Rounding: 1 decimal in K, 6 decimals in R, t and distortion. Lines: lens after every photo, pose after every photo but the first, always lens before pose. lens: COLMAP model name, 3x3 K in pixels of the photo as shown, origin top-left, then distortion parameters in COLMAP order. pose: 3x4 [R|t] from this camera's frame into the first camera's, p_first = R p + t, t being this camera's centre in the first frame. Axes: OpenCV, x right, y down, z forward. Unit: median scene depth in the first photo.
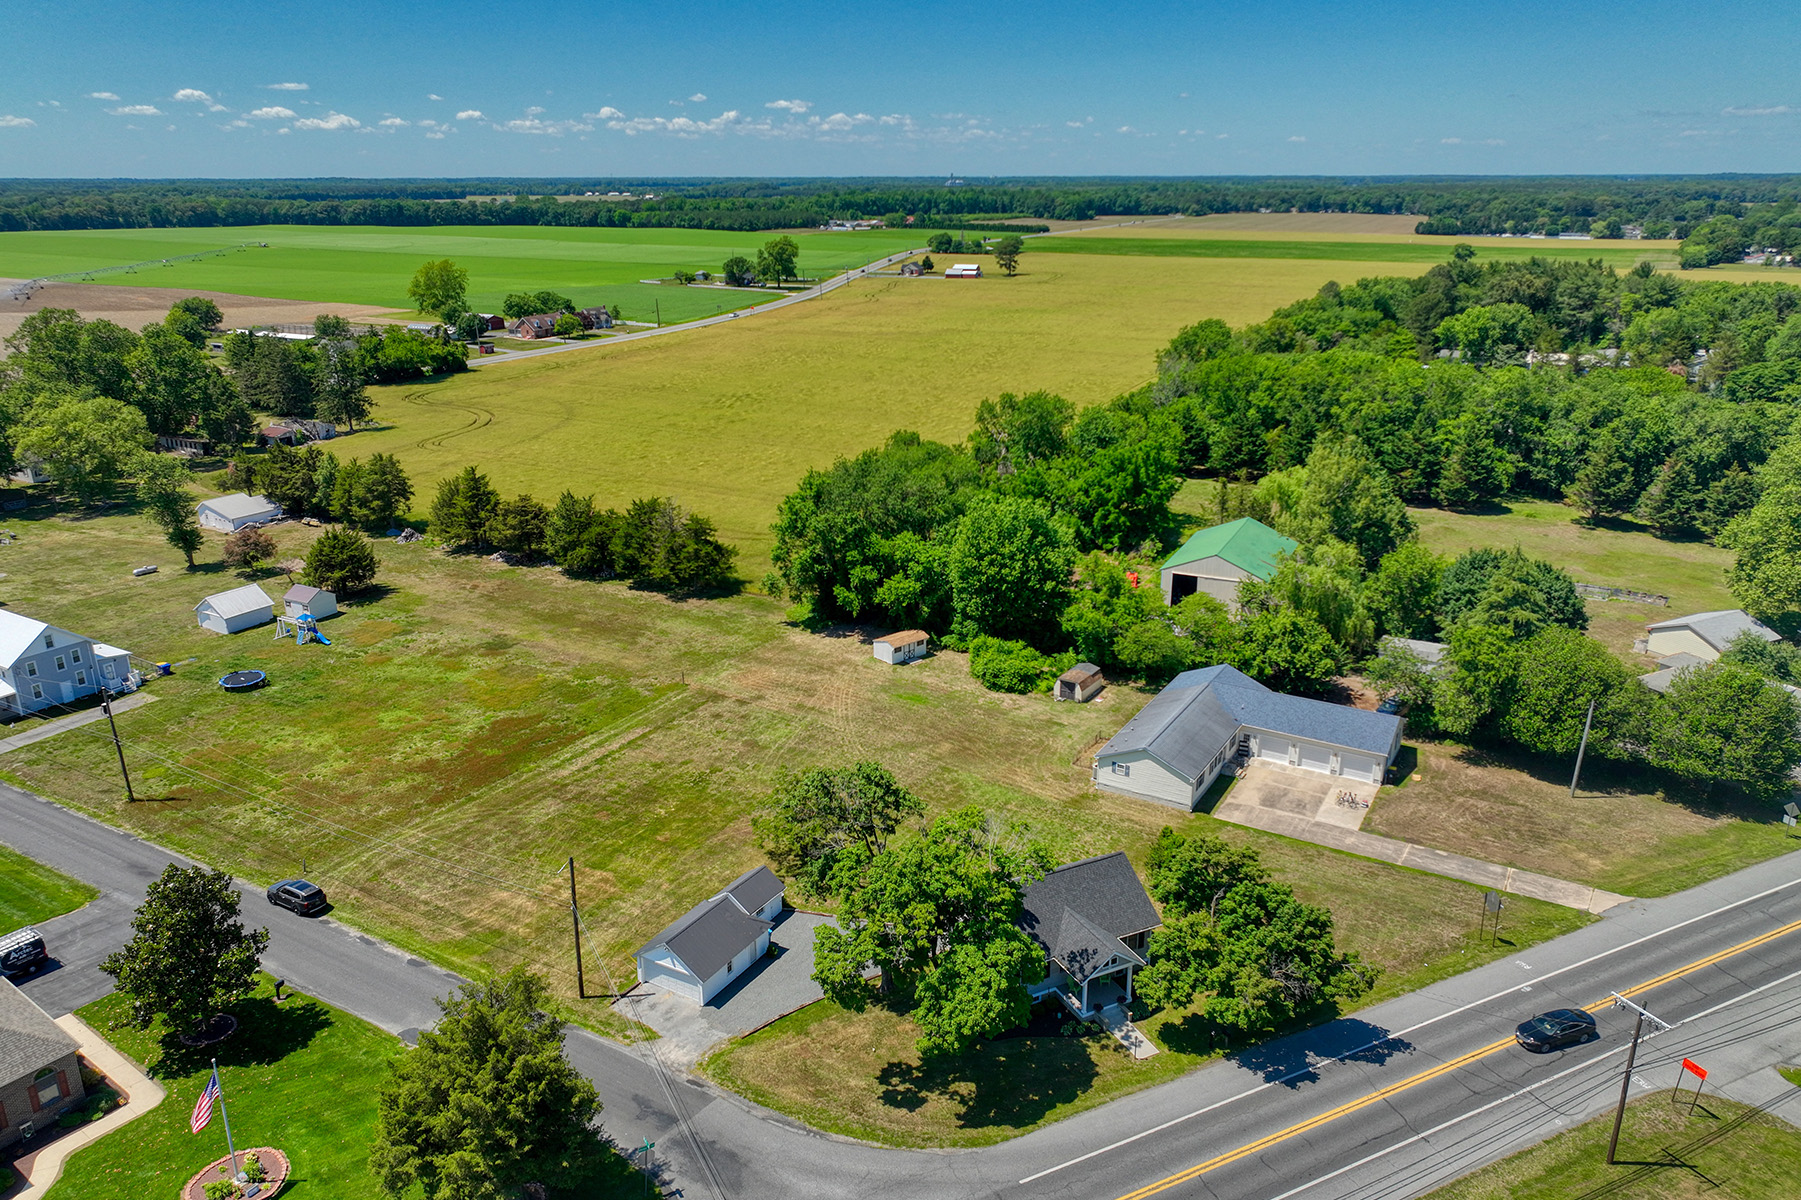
lens RADIAL K [[1261.5, 0, 904.0], [0, 1261.5, 596.3], [0, 0, 1]] dist [-0.003220, 0.017559]
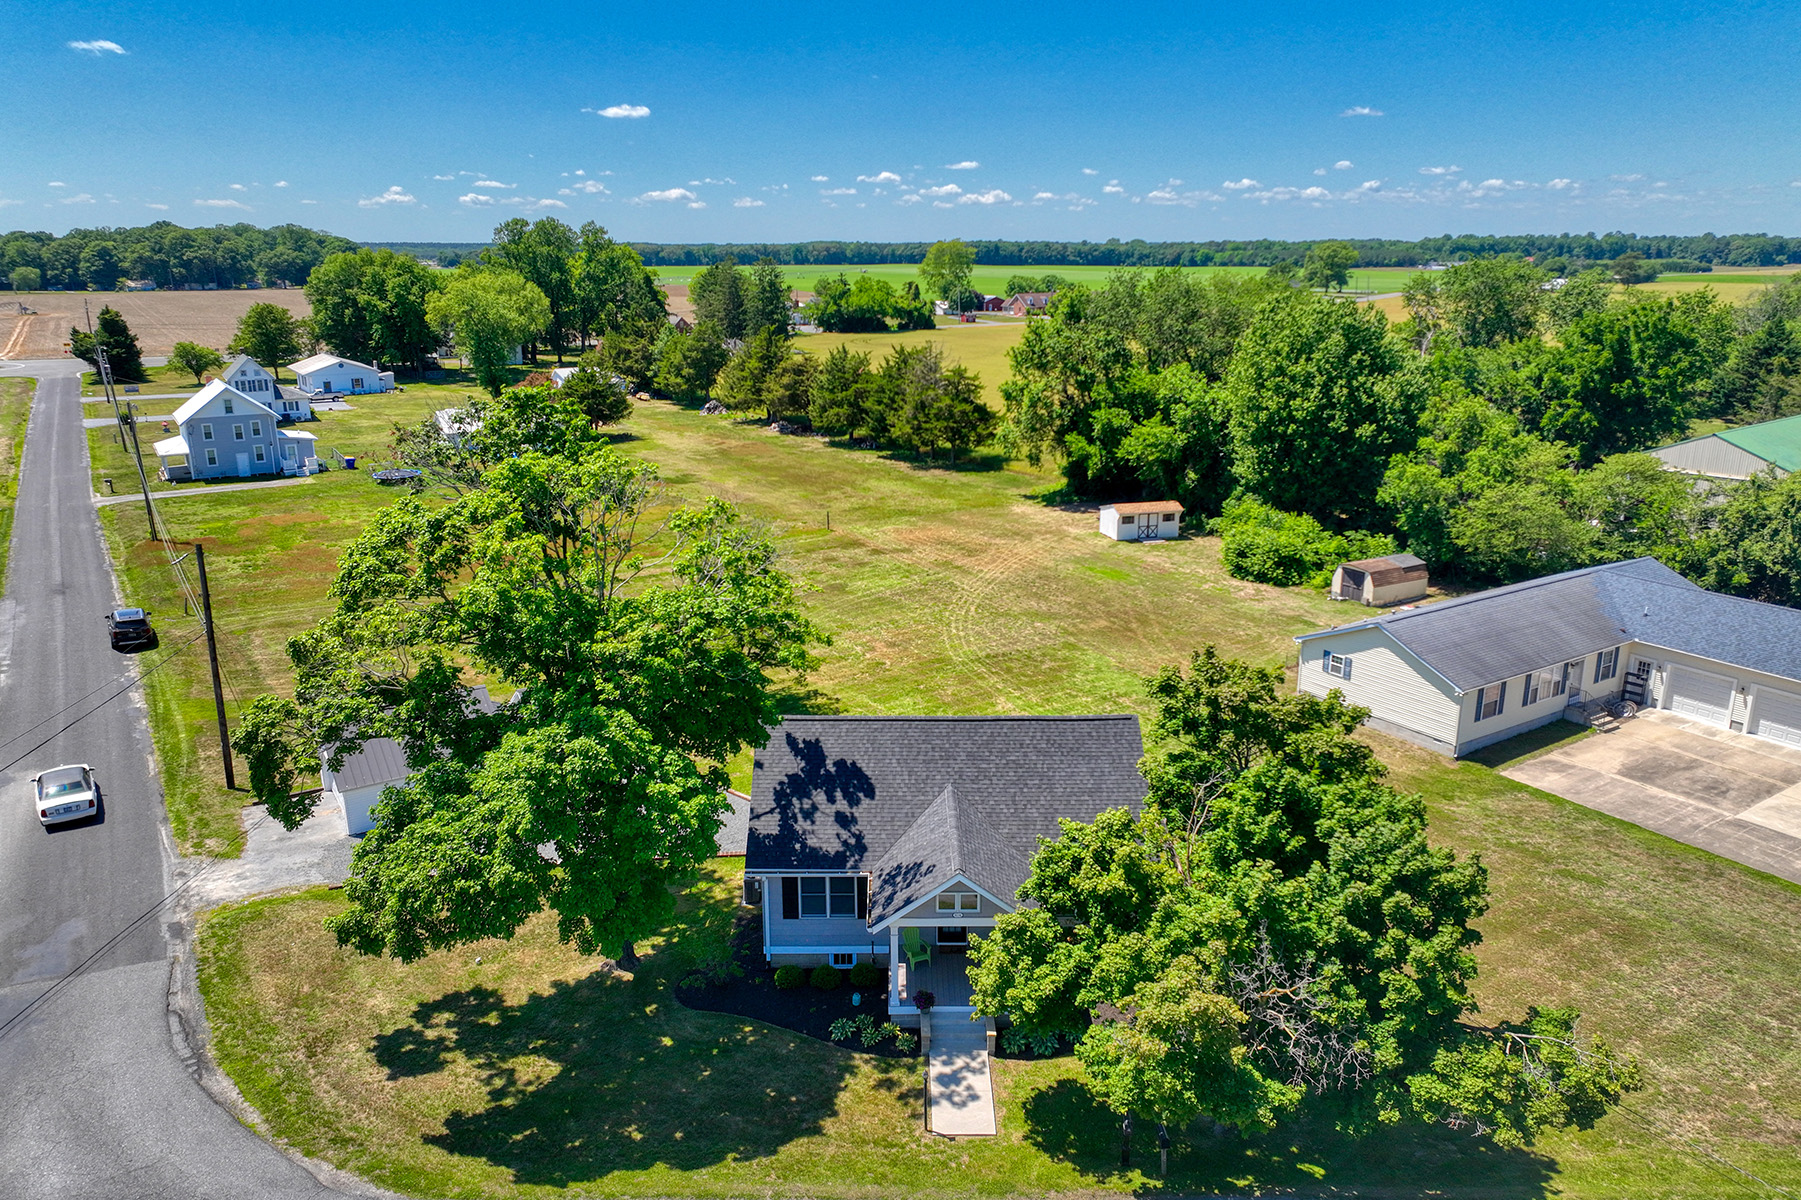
lens RADIAL K [[1261.5, 0, 904.7], [0, 1261.5, 598.0], [0, 0, 1]] dist [-0.003220, 0.017559]
pose [[0.896035, 0.120007, -0.427458, 0.192958], [-0.140685, 0.989909, -0.016991, 0.118942], [0.421105, 0.075361, 0.903876, 0.358146]]
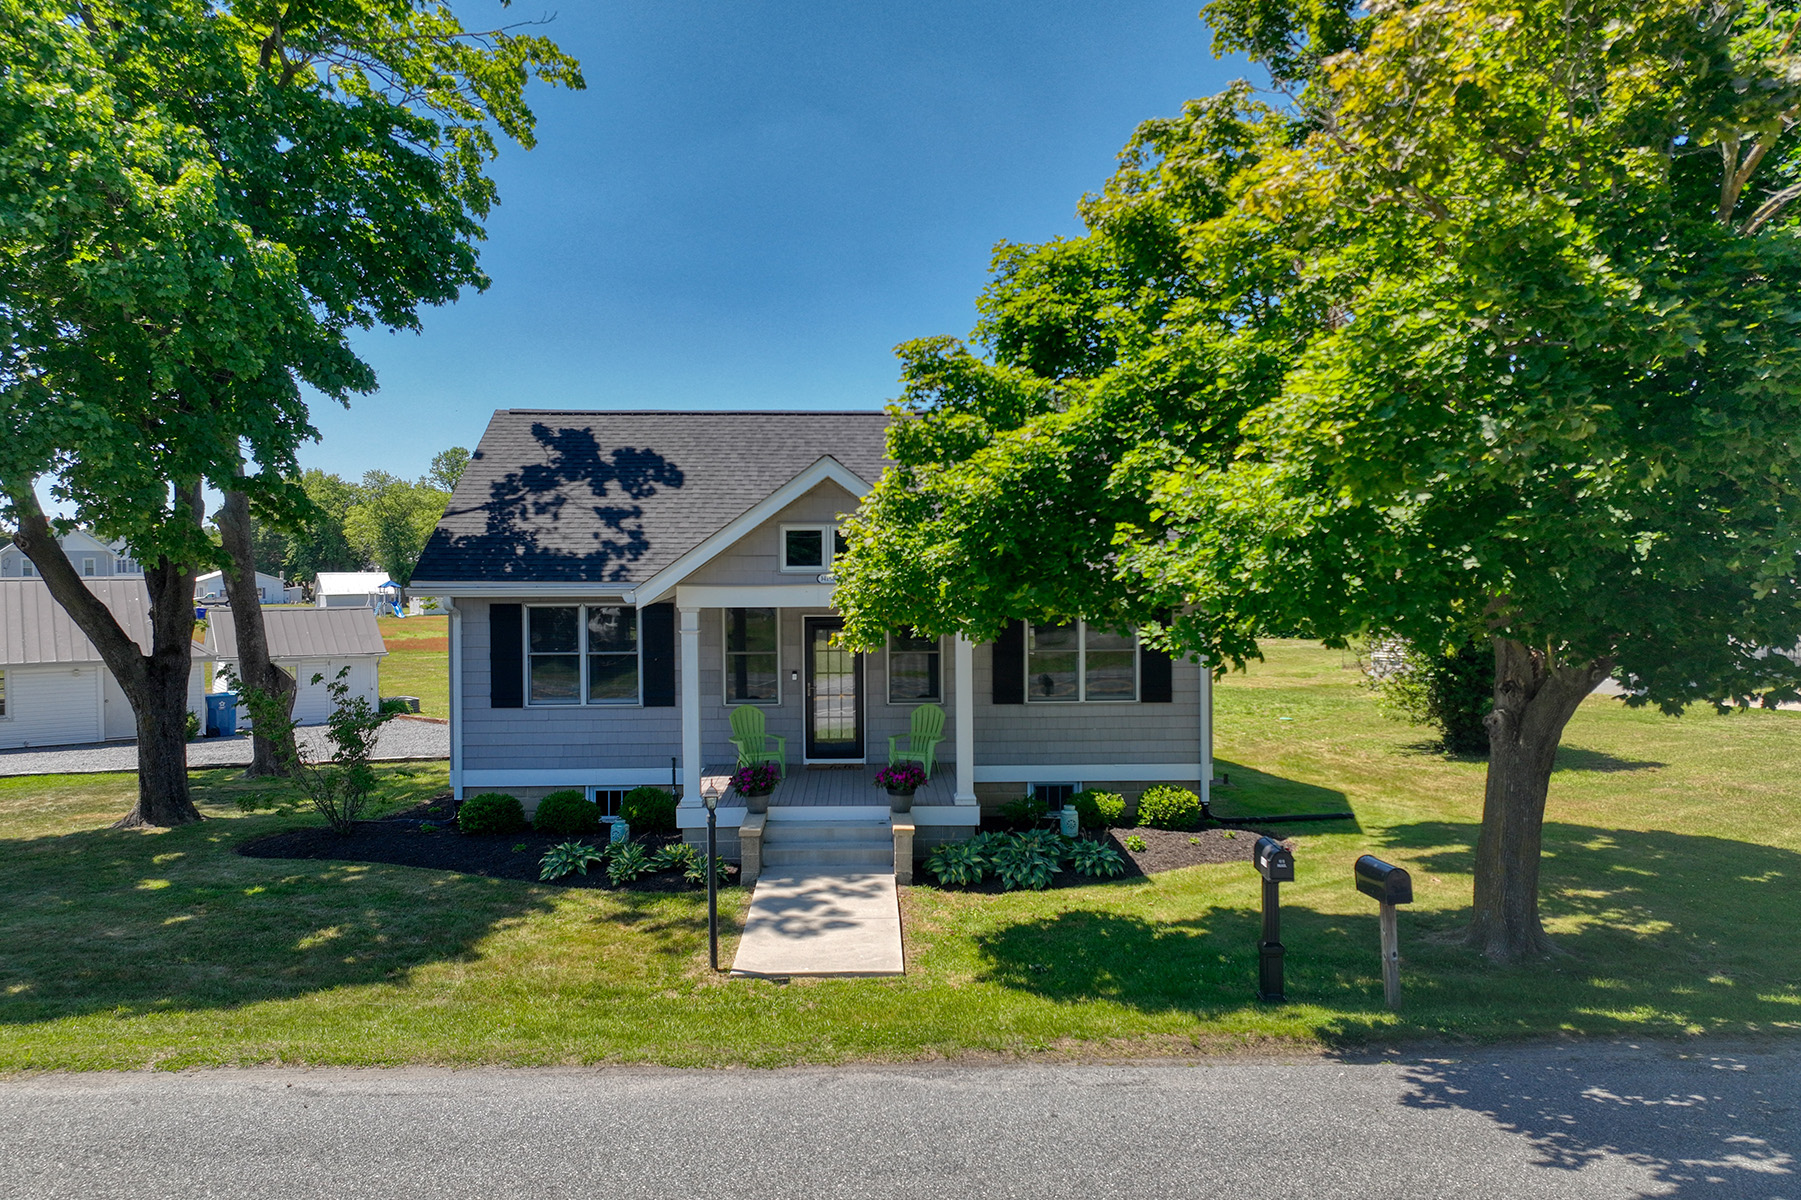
lens RADIAL K [[1261.5, 0, 901.6], [0, 1261.5, 600.7], [0, 0, 1]] dist [-0.003220, 0.017559]
pose [[0.907362, 0.007592, -0.420283, 0.155388], [-0.130097, 0.955818, -0.263604, 0.210808], [0.399712, 0.293862, 0.868260, 0.504702]]
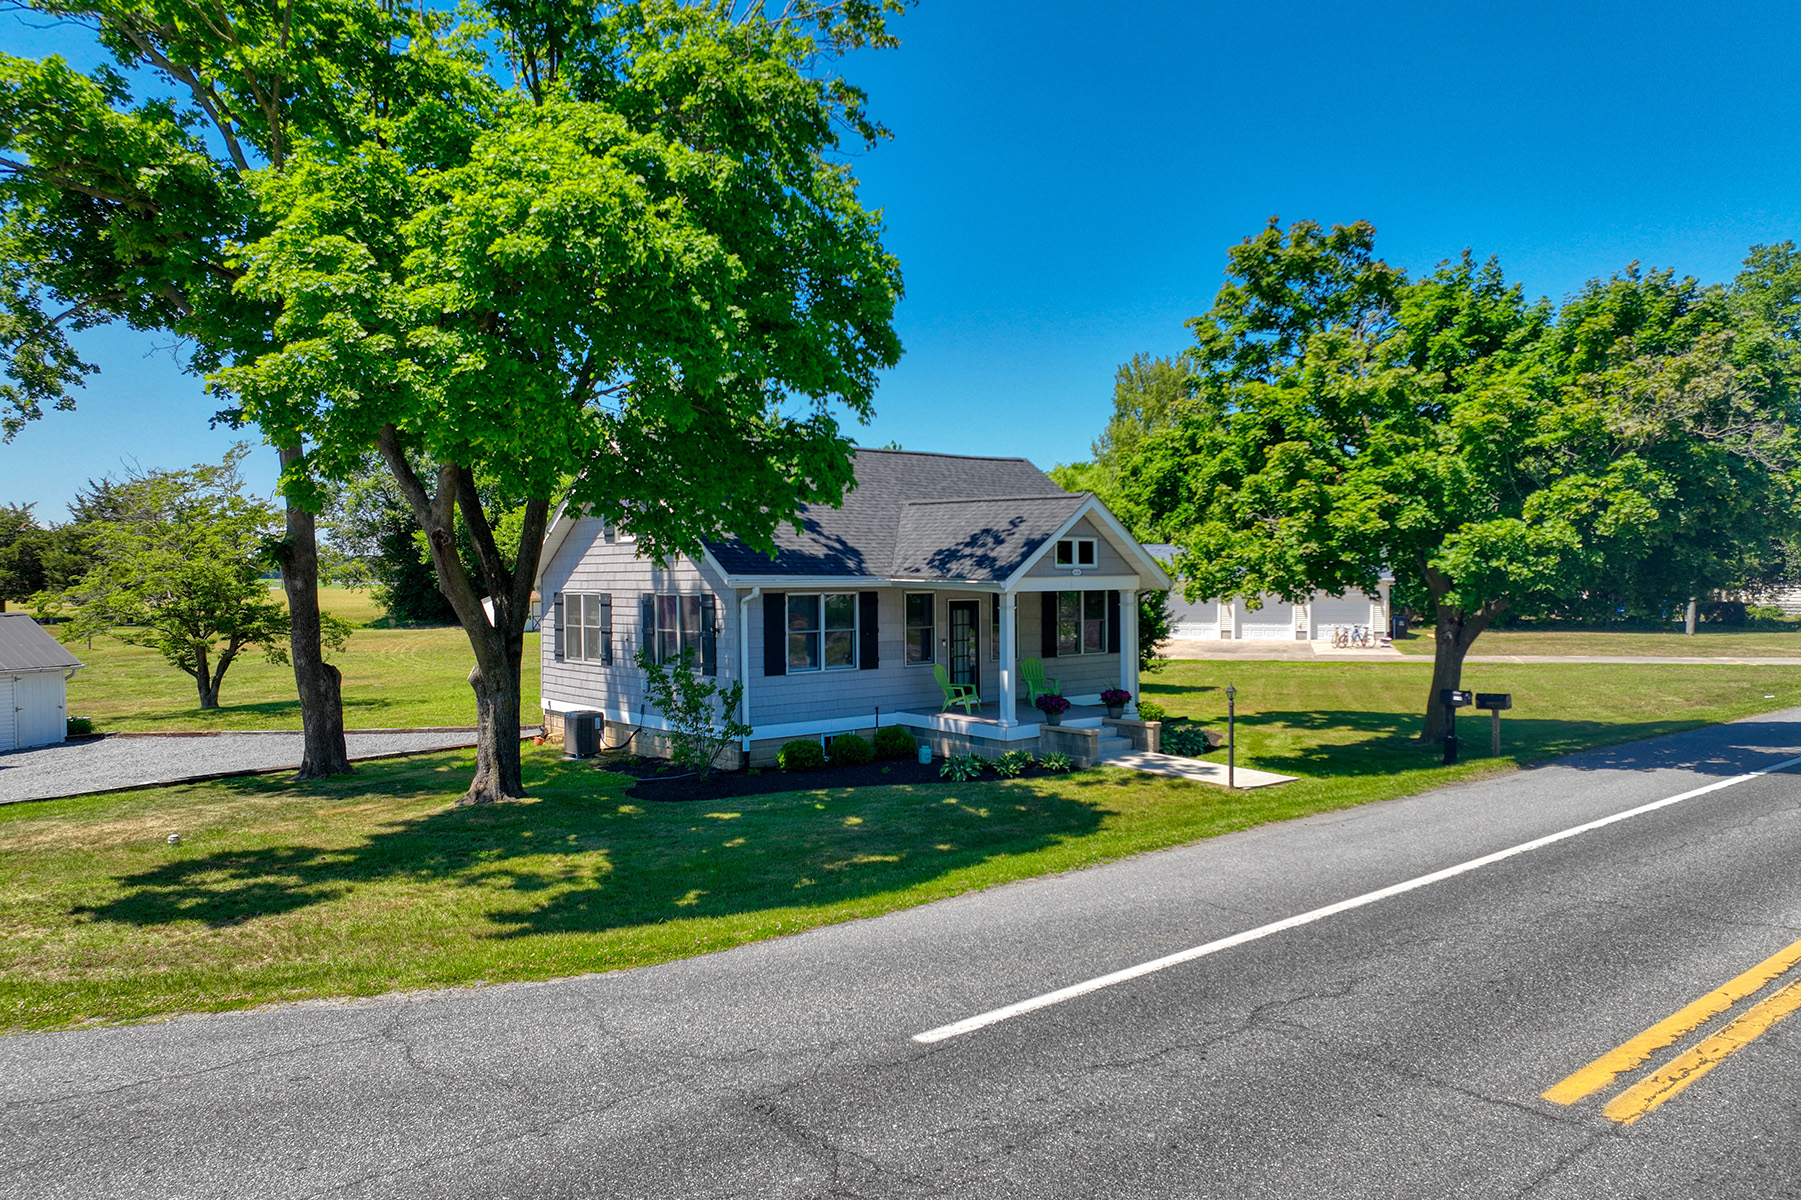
lens RADIAL K [[1261.5, 0, 901.8], [0, 1261.5, 605.2], [0, 0, 1]] dist [-0.003220, 0.017559]
pose [[0.971691, -0.008145, 0.236115, 0.030255], [0.076992, 0.955765, -0.283876, 0.233448], [-0.223358, 0.294018, 0.929335, 0.439922]]
